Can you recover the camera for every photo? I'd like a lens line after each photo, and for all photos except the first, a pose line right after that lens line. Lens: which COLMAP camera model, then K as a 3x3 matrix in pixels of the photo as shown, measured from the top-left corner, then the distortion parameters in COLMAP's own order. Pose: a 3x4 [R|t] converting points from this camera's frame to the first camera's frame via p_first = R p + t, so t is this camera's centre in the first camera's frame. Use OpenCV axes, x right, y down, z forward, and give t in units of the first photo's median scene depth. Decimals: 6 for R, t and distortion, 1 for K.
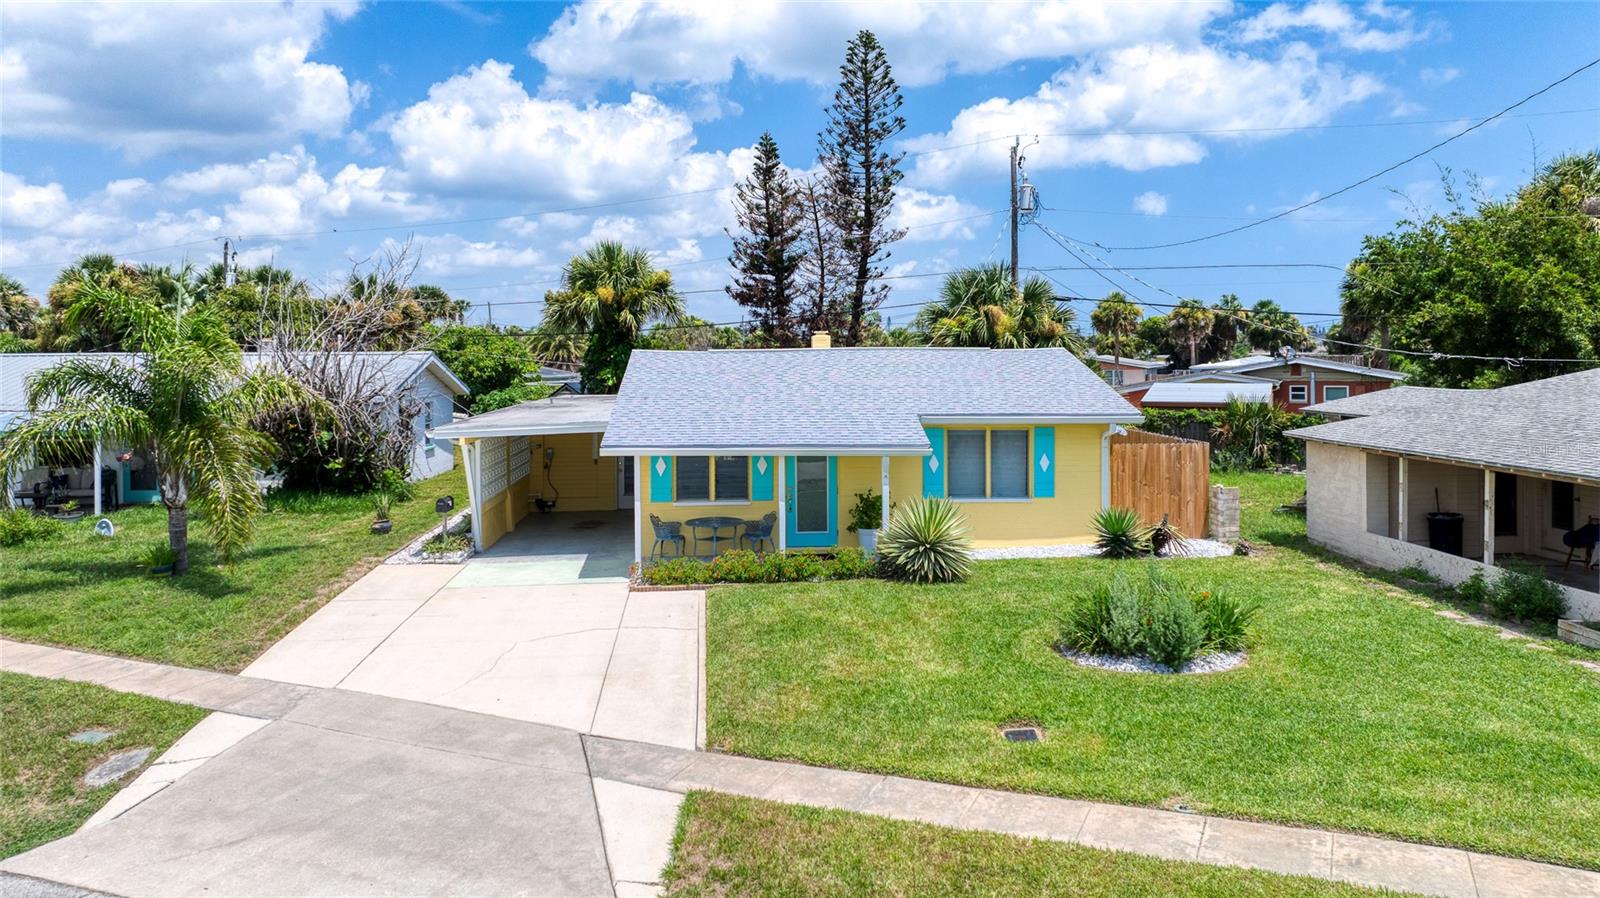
lens RADIAL K [[1144.9, 0, 801.6], [0, 1144.9, 349.0], [0, 0, 1]] dist [-0.005697, -0.000177]
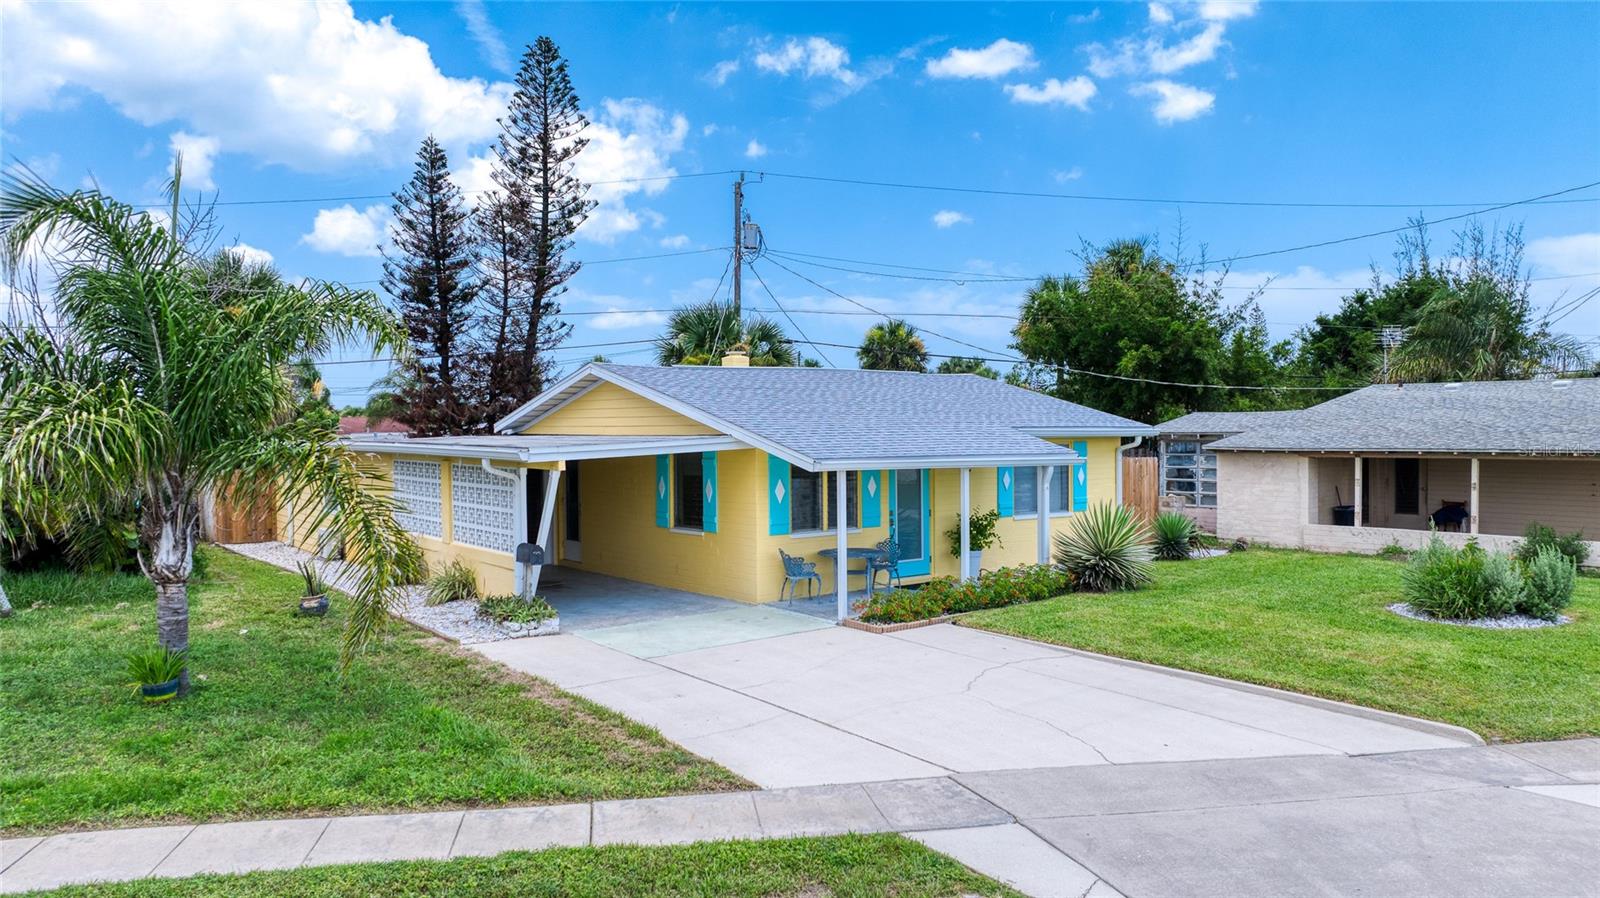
lens RADIAL K [[1130.6, 0, 800.0], [0, 1130.6, 449.0], [0, 0, 1]] dist [-0.049112, 0.041281]
pose [[0.831324, -0.012165, 0.555655, -0.278998], [0.002227, 0.999825, 0.018559, 0.028834], [-0.555784, -0.014191, 0.831206, 0.160566]]
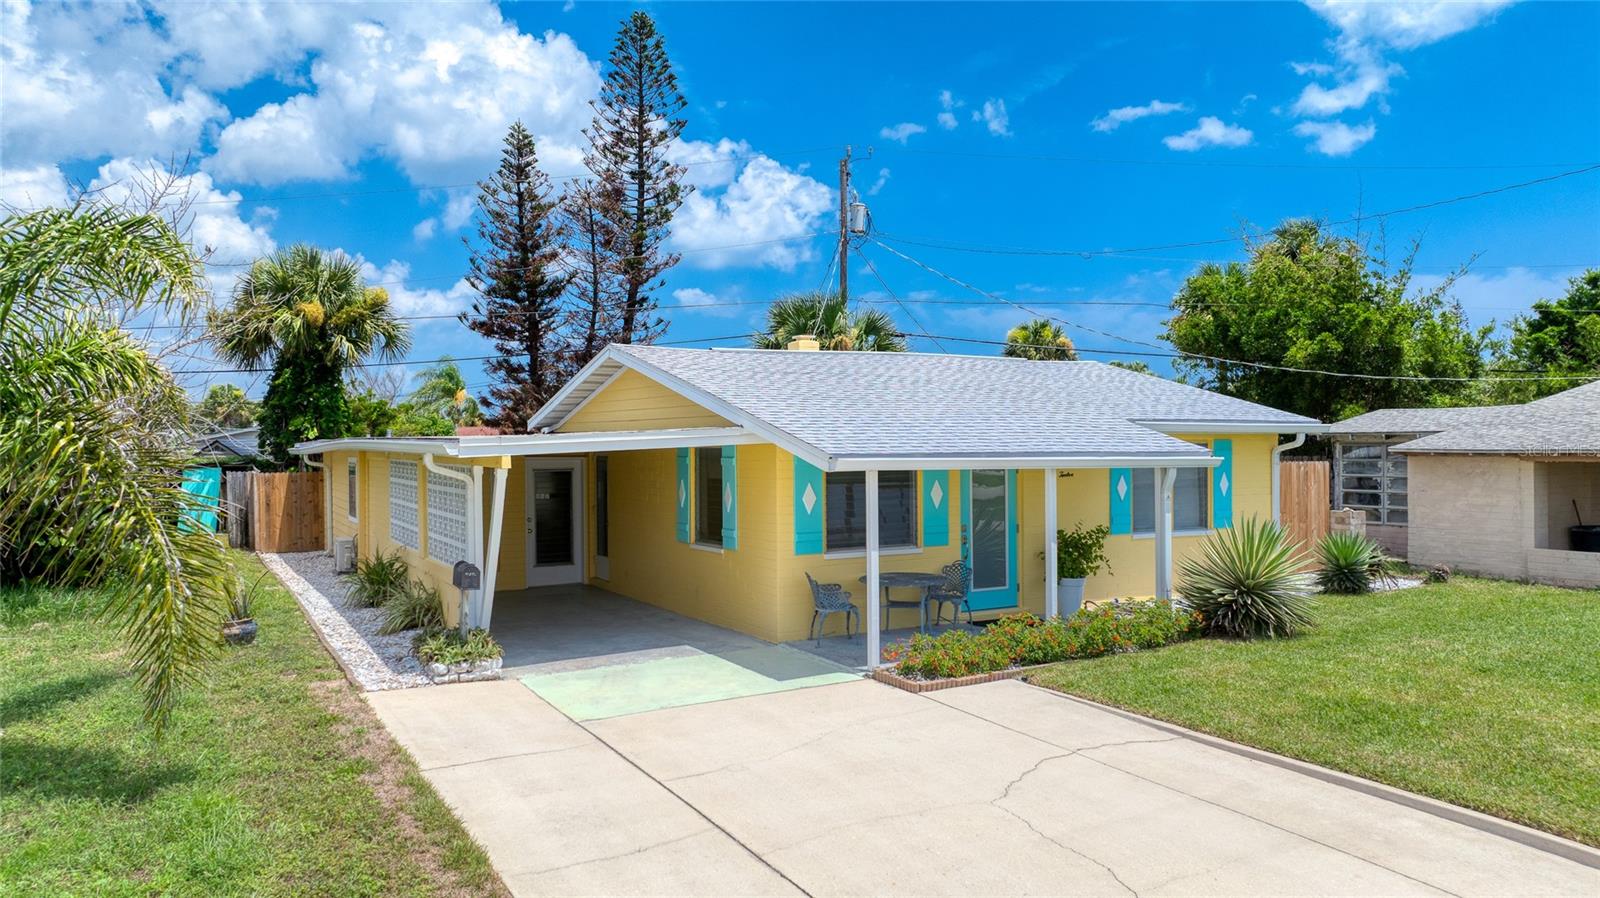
lens RADIAL K [[1130.6, 0, 800.0], [0, 1130.6, 449.0], [0, 0, 1]] dist [-0.049112, 0.041281]
pose [[0.903175, -0.004569, 0.429248, -0.198214], [0.001841, 0.999975, 0.006768, 0.035408], [-0.429269, -0.005323, 0.903161, 0.217061]]
